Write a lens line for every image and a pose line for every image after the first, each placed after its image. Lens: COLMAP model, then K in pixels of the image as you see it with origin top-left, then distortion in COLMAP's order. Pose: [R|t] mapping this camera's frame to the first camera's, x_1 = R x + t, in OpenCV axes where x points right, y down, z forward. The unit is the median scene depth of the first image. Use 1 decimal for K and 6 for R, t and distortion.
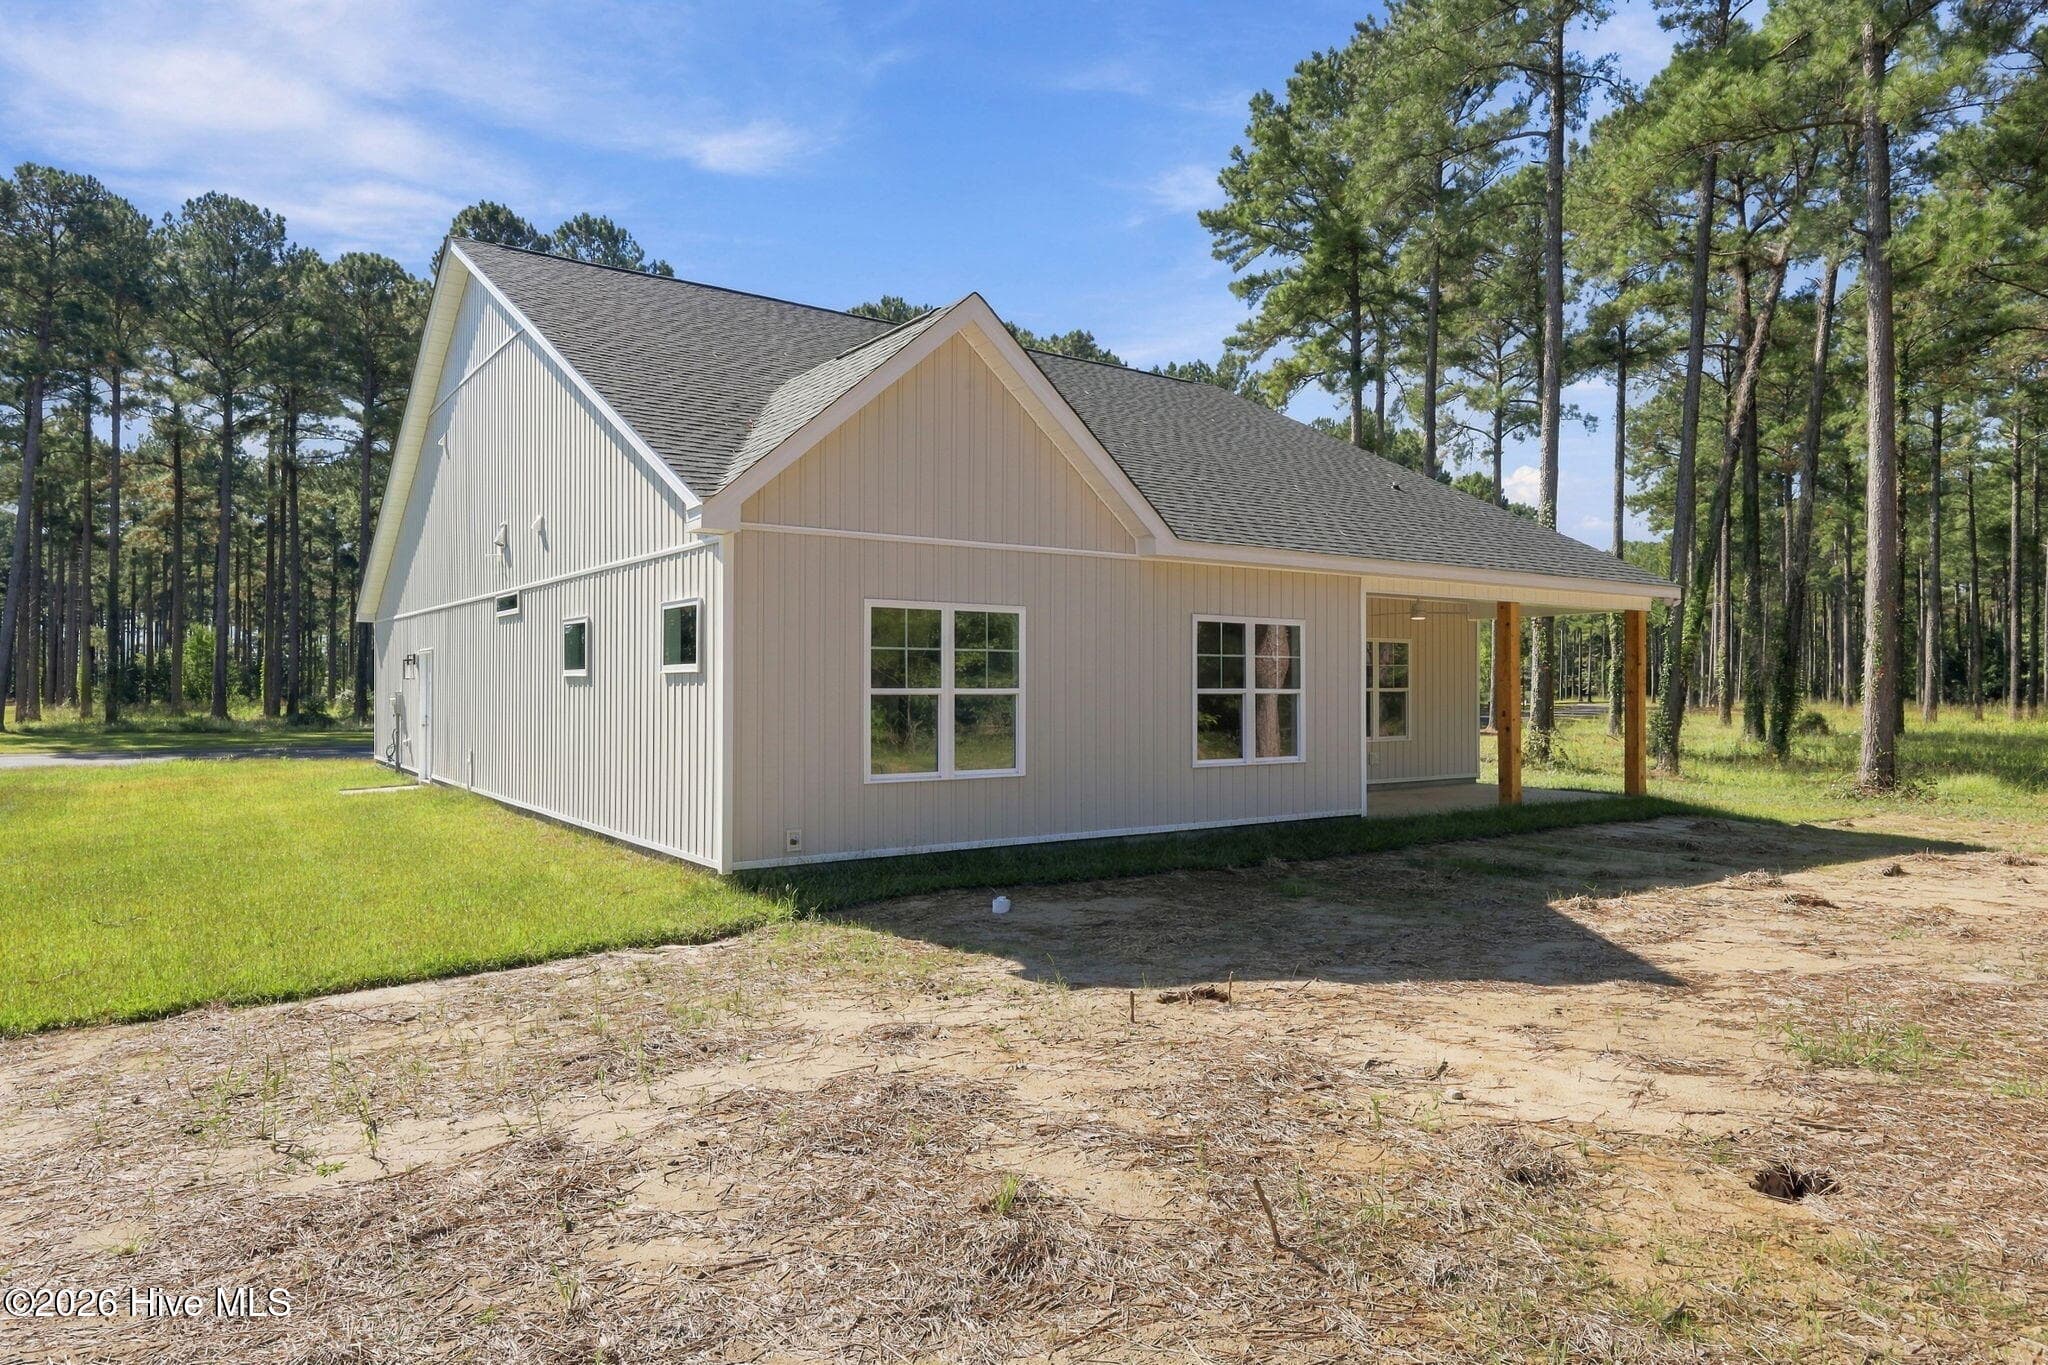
lens RADIAL K [[1251.0, 0, 1041.2], [0, 1251.0, 684.0], [0, 0, 1]] dist [0.007781, 0.002451]
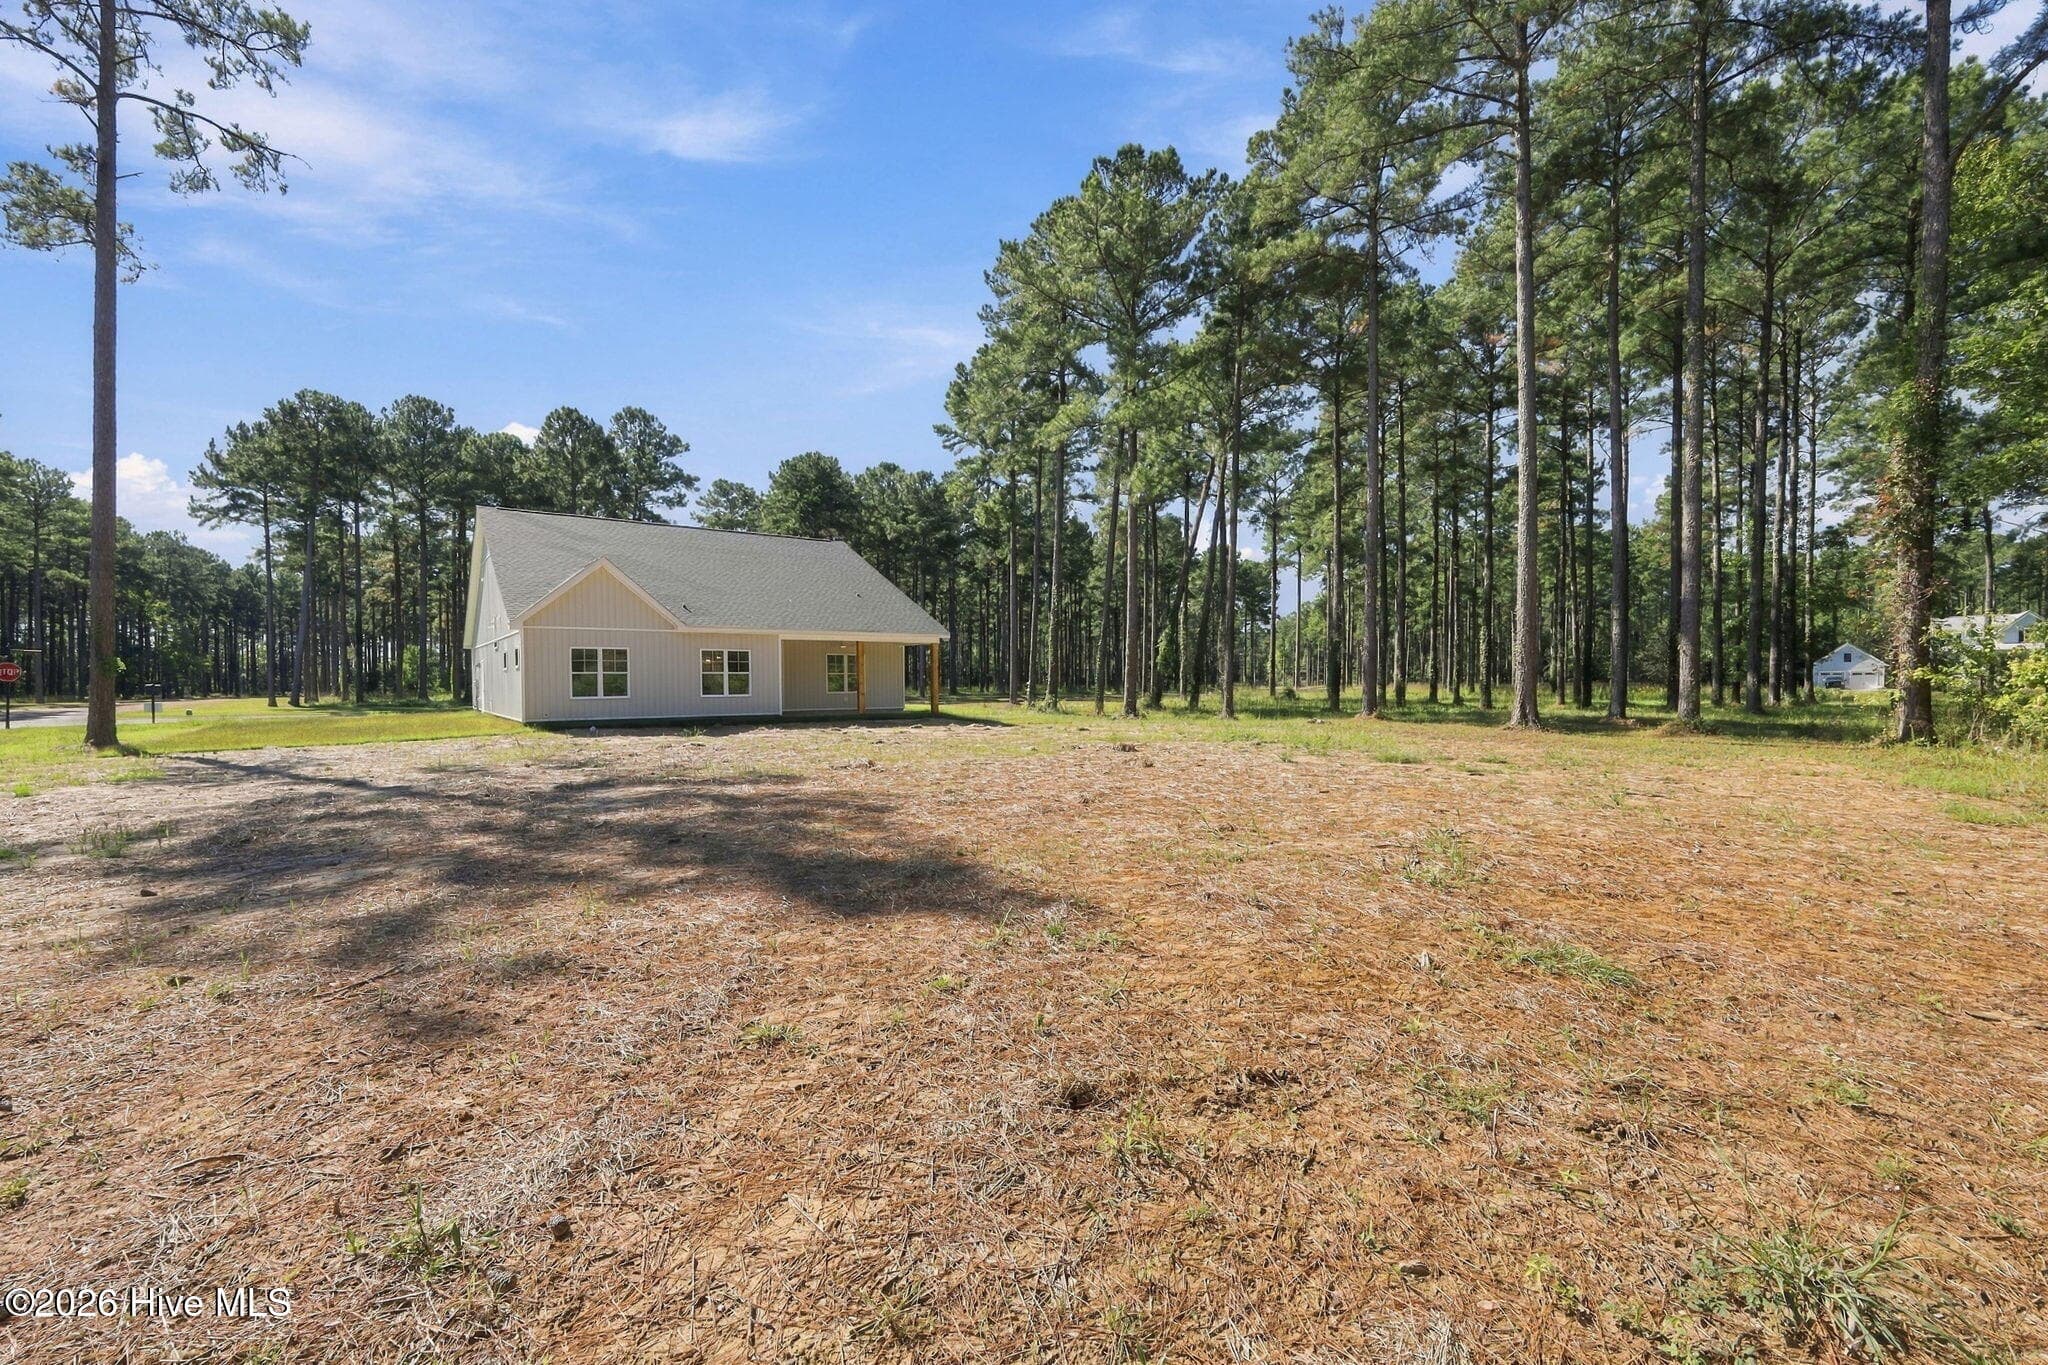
lens RADIAL K [[832.2, 0, 1016.9], [0, 832.2, 695.9], [0, 0, 1]] dist [0.006891, -0.001785]
pose [[0.999581, -0.011215, 0.026691, 0.233902], [0.010585, 0.999665, 0.023638, 0.005924], [-0.026947, -0.023345, 0.999364, -0.300399]]
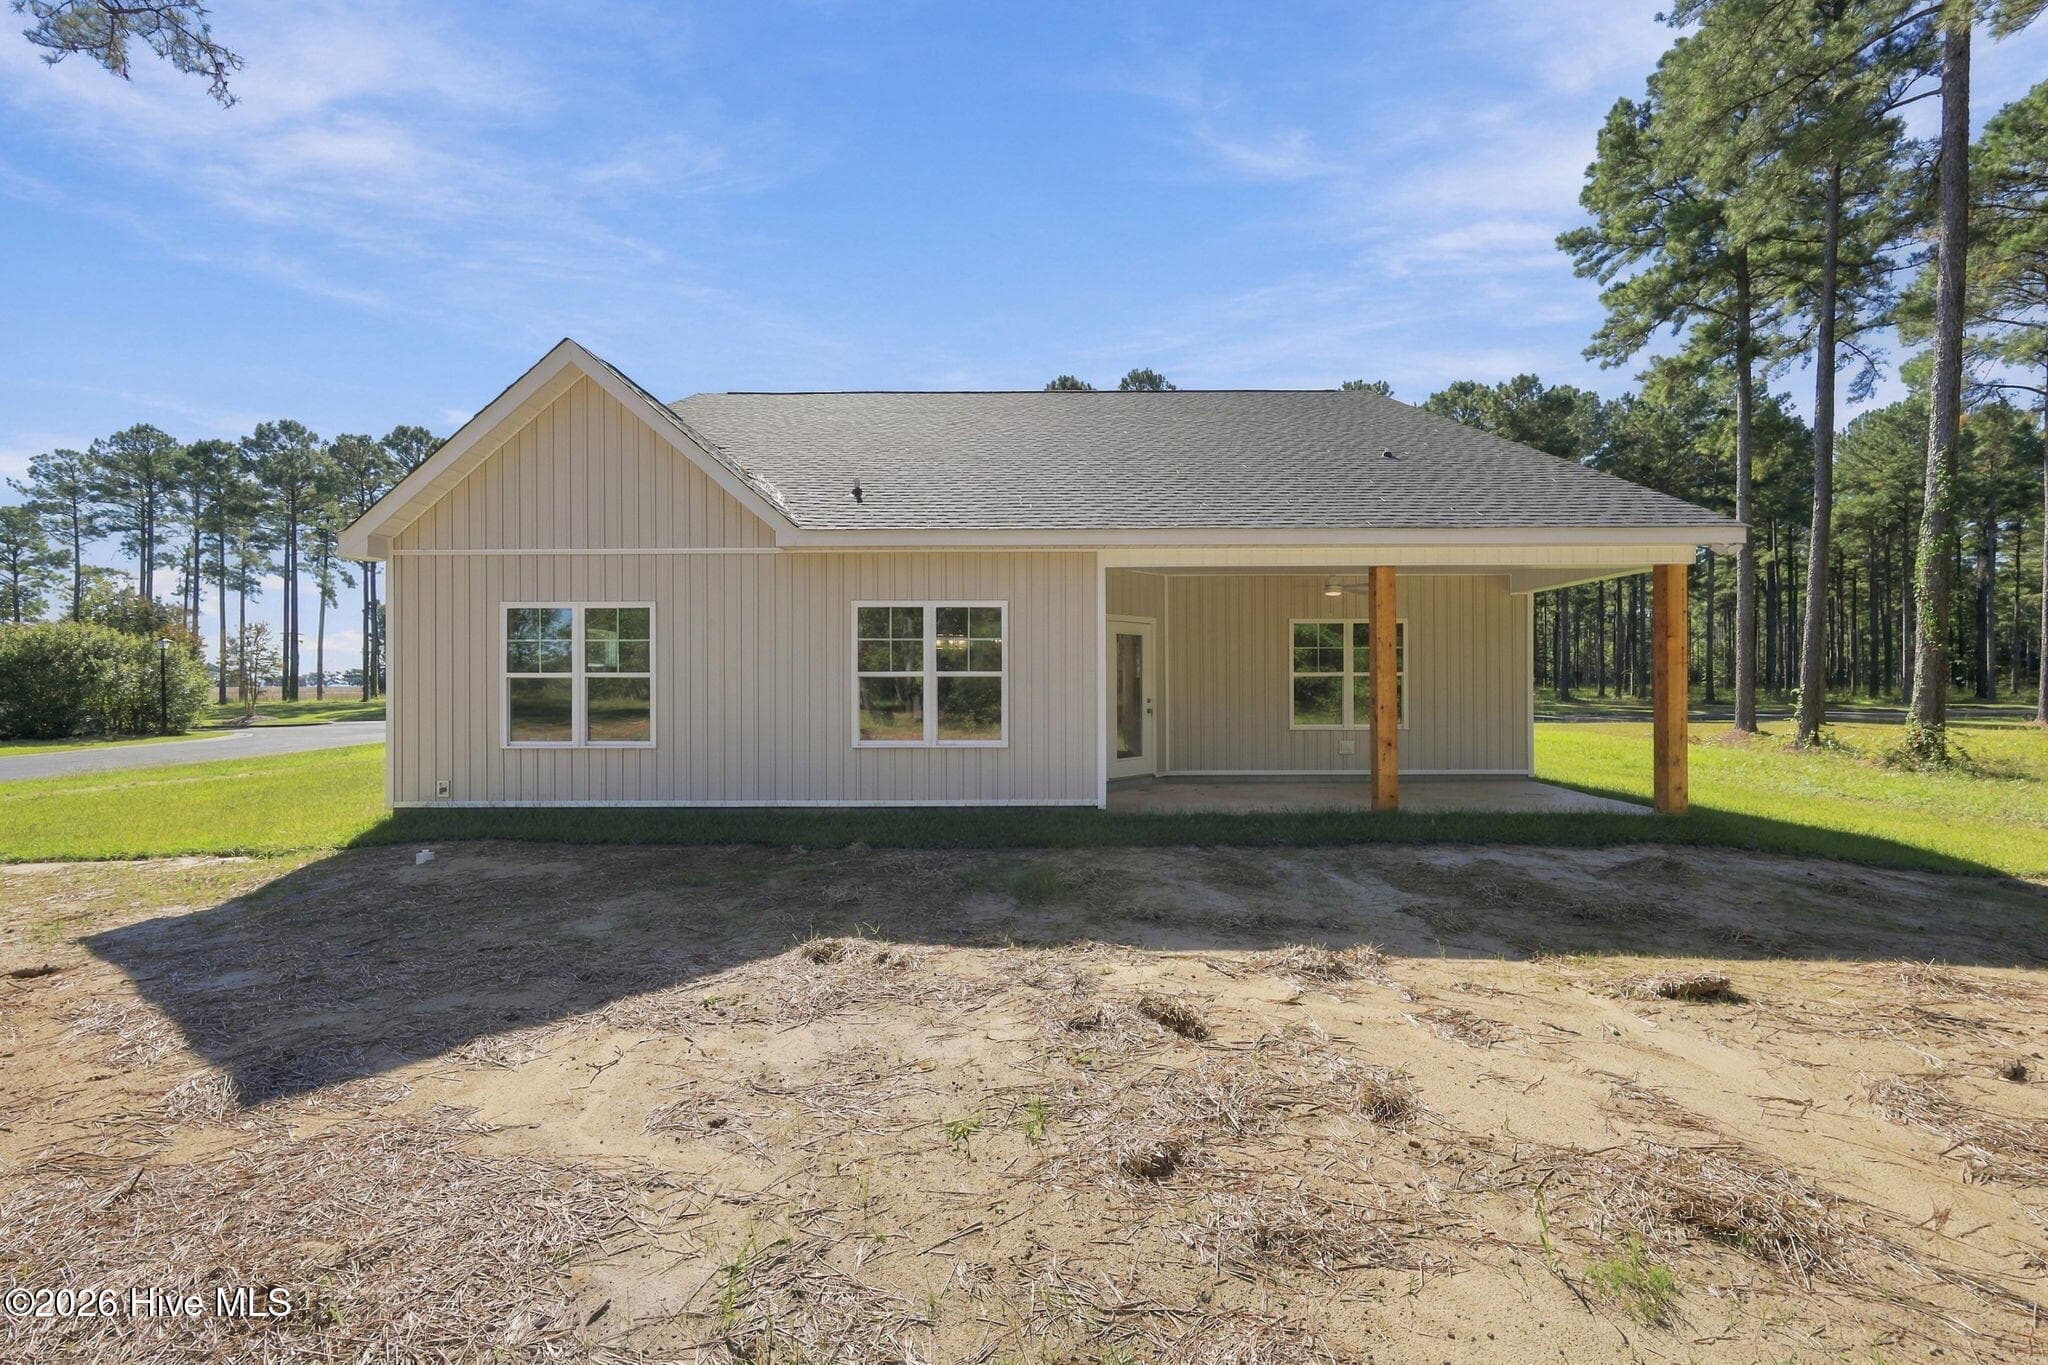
lens RADIAL K [[832.2, 0, 1028.4], [0, 832.2, 683.0], [0, 0, 1]] dist [0.006891, -0.001785]
pose [[0.825904, 0.006668, -0.563772, 0.173341], [0.002891, 0.999867, 0.016061, 0.000788], [0.563804, -0.014894, 0.825774, 0.139387]]
